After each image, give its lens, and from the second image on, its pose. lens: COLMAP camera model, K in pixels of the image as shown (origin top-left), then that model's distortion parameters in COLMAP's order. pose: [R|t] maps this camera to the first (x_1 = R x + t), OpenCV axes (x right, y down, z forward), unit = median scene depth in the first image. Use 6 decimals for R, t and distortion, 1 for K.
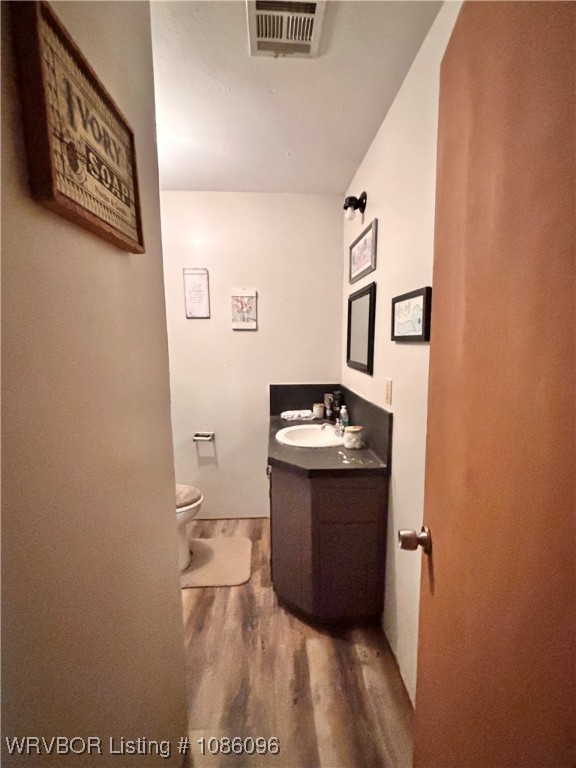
lens RADIAL K [[338.0, 0, 290.8], [0, 338.0, 385.9], [0, 0, 1]] dist [0.000477, -0.000165]
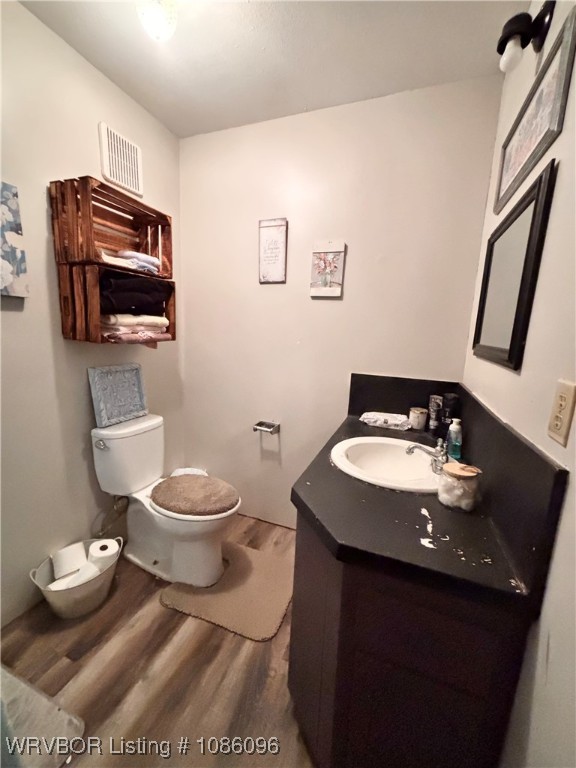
lens RADIAL K [[310.7, 0, 285.8], [0, 310.7, 382.2], [0, 0, 1]] dist [-0.000236, -0.000360]
pose [[0.909582, 0.112615, -0.399973, 0.084995], [-0.101336, 0.993629, 0.049313, -0.002612], [0.402978, -0.004323, 0.915199, 0.333447]]
